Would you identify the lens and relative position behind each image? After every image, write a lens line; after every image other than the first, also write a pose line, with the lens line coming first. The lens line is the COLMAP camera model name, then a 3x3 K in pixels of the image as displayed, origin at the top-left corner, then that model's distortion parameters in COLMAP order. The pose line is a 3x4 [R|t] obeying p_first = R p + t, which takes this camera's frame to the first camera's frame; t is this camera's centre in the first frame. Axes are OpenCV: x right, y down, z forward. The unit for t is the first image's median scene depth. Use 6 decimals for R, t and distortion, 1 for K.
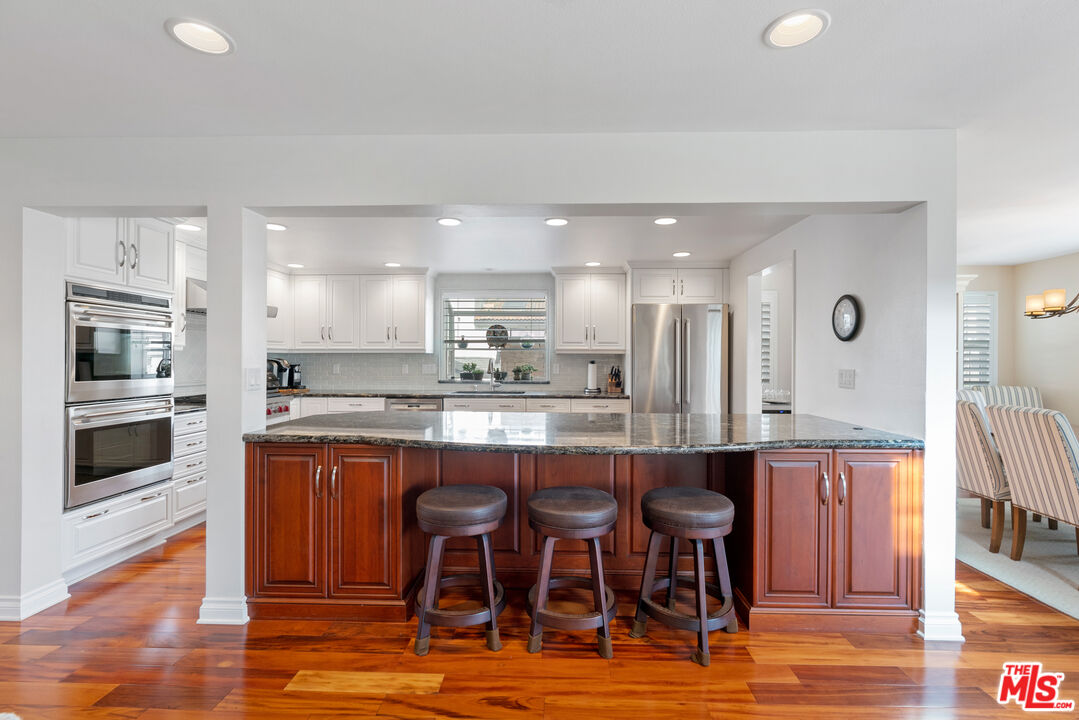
lens RADIAL K [[485.1, 0, 539.5], [0, 485.1, 360.0], [0, 0, 1]] dist [-0.002984, -0.000154]
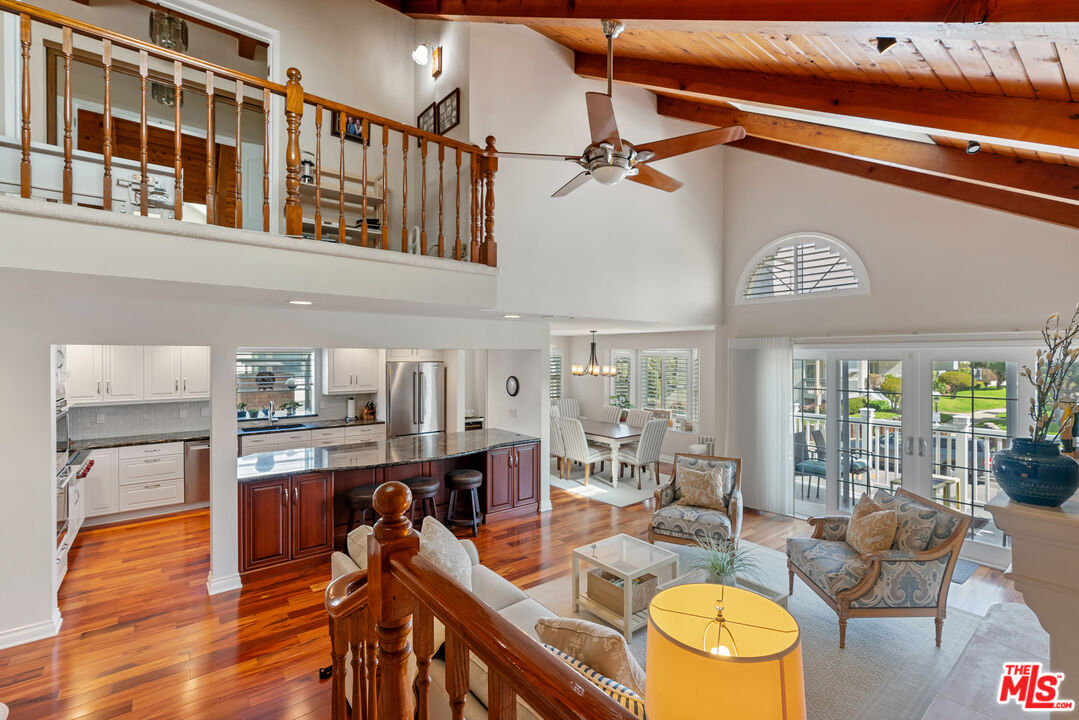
lens RADIAL K [[485.1, 0, 539.5], [0, 485.1, 360.0], [0, 0, 1]] dist [-0.002984, -0.000154]
pose [[0.765035, -0.008281, 0.643936, -0.584531], [0.003404, 0.999955, 0.008815, -0.181746], [-0.643980, -0.004552, 0.765029, -0.654476]]
